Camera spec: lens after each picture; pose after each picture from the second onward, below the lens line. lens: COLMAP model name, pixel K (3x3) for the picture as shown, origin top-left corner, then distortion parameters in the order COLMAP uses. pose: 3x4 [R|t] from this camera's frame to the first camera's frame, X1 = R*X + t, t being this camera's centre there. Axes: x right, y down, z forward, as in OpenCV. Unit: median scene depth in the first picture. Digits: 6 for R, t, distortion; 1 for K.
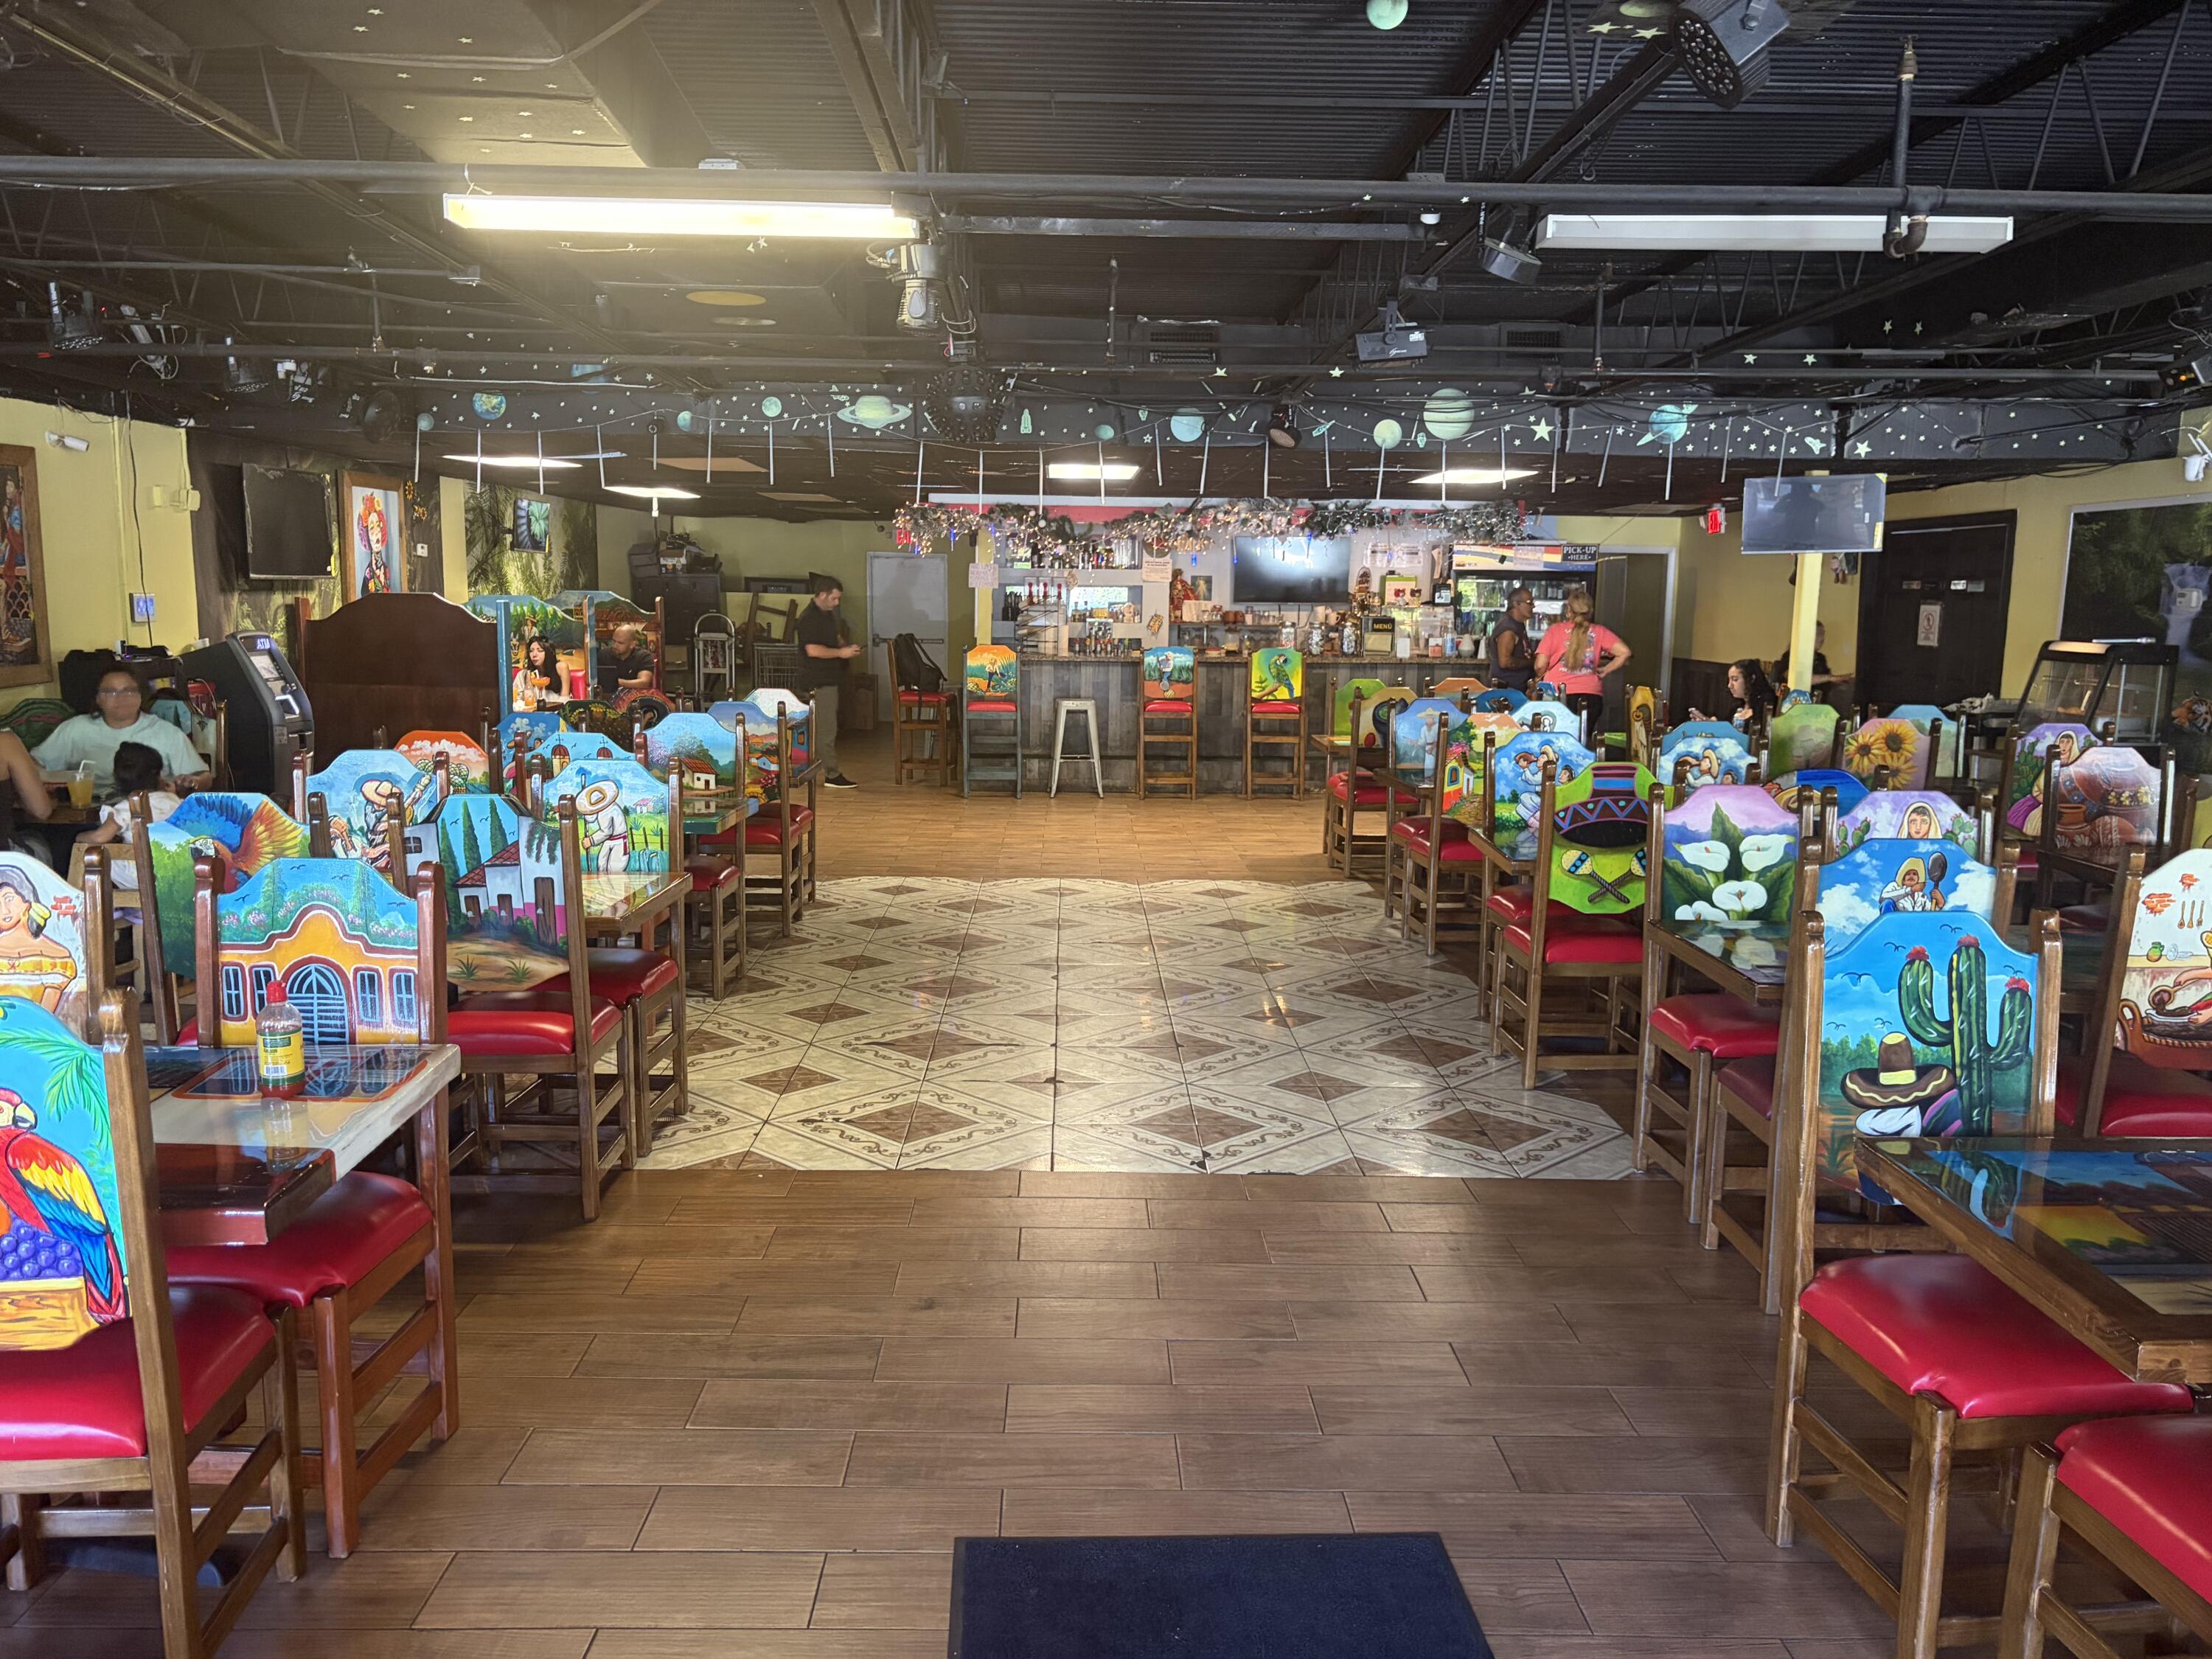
lens RADIAL K [[1659.7, 0, 1090.7], [0, 1659.7, 845.0], [0, 0, 1]] dist [0.075930, -0.127510]
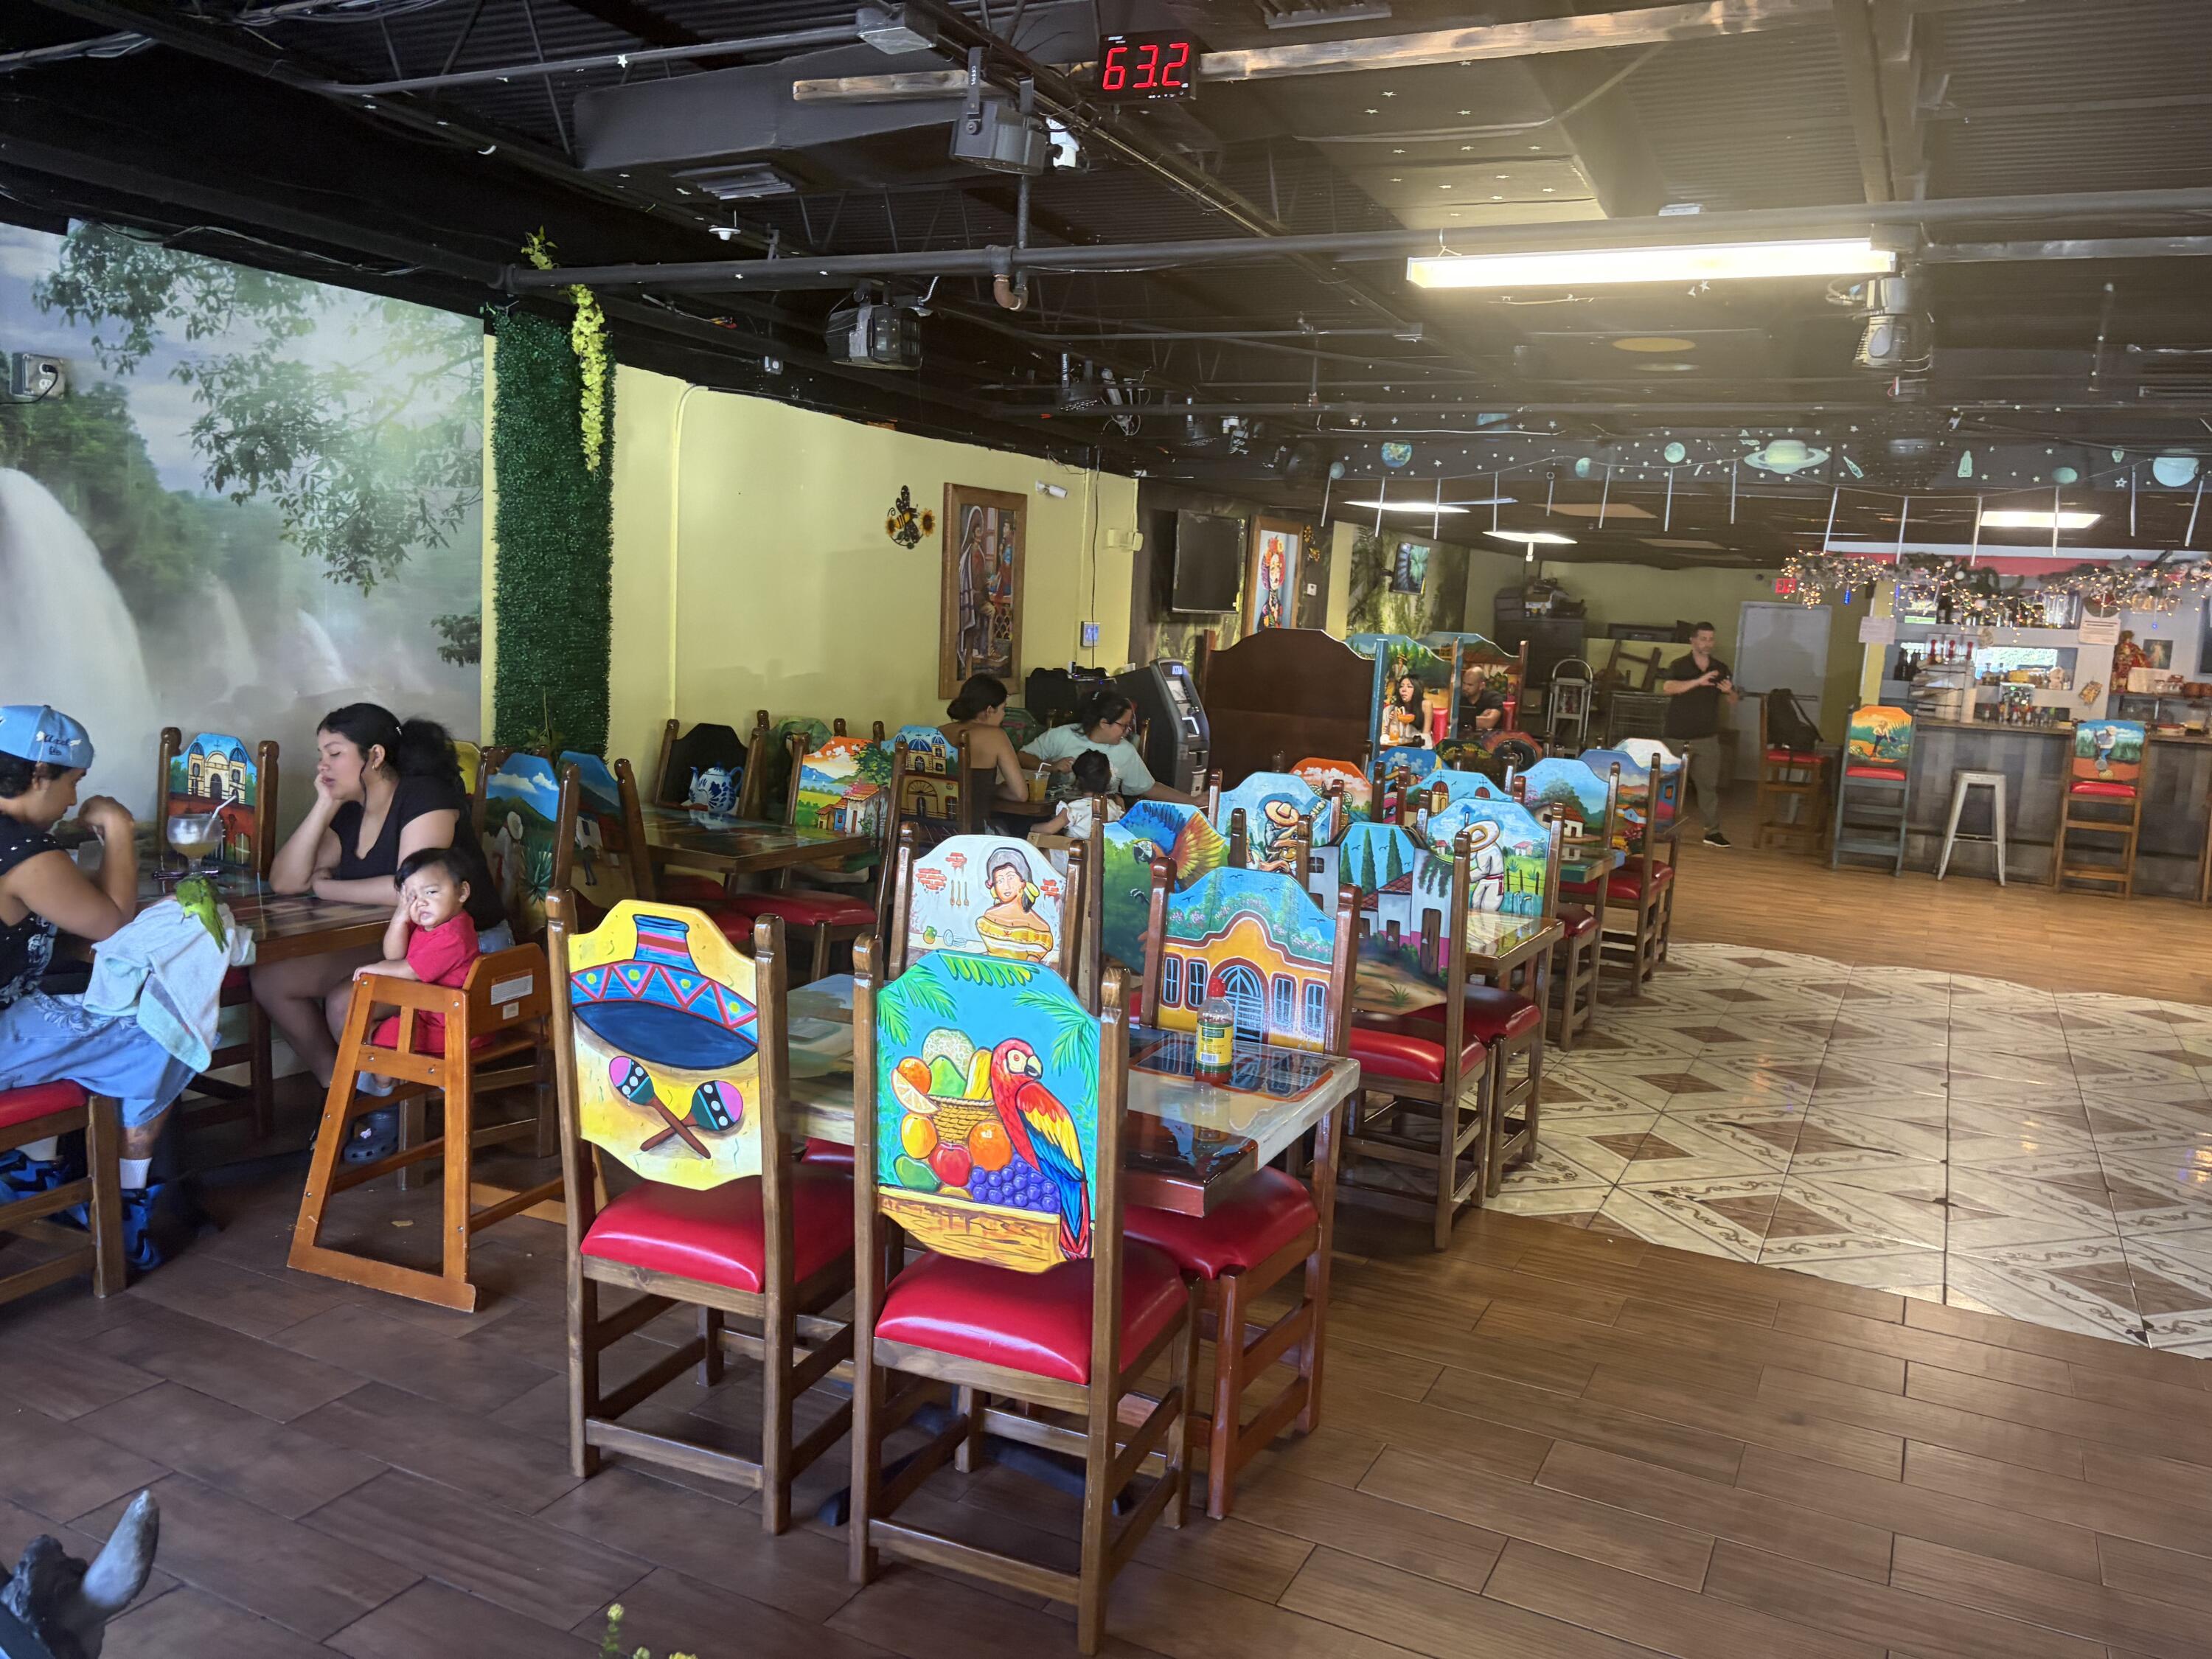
lens RADIAL K [[1661.6, 0, 1114.5], [0, 1661.6, 830.9], [0, 0, 1]] dist [0.063897, -0.089315]
pose [[0.887410, 0.093778, -0.451341, -0.023700], [-0.108923, 0.994021, -0.007625, 0.000295], [0.447927, 0.055928, 0.892319, -0.005686]]
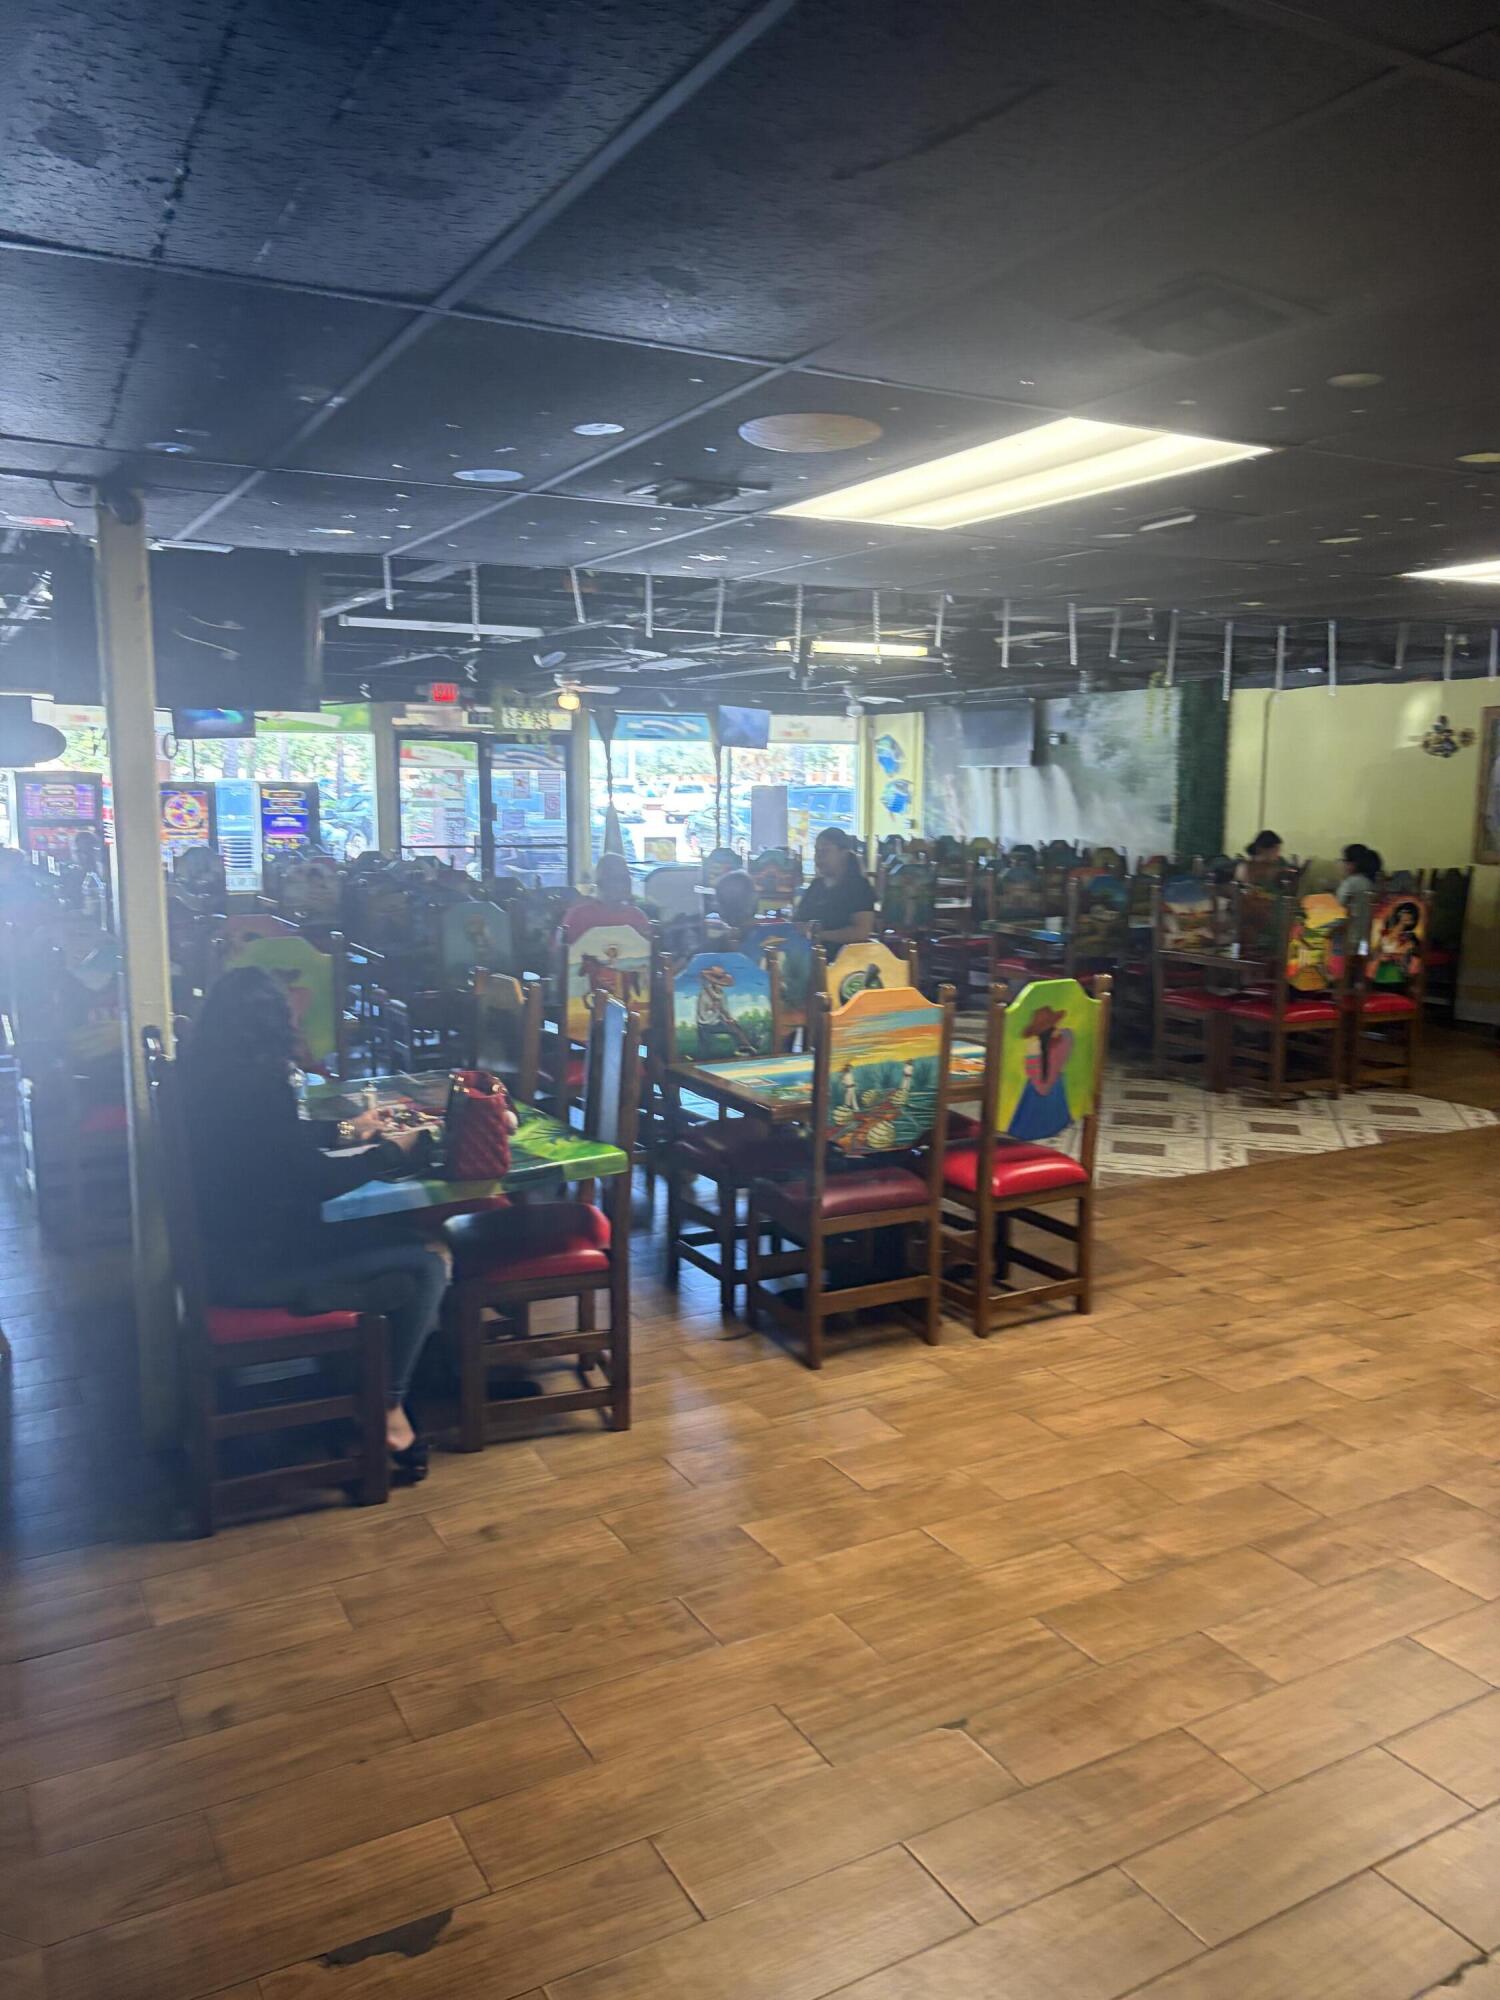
lens RADIAL K [[1502.4, 0, 750.0], [0, 1502.4, 1000.0], [0, 0, 1]] dist [0.063897, -0.089315]
pose [[-0.882463, 0.056246, -0.467007, 0.651707], [-0.083799, 0.958144, 0.273746, -0.307116], [0.462857, 0.280706, -0.840814, 1.942642]]
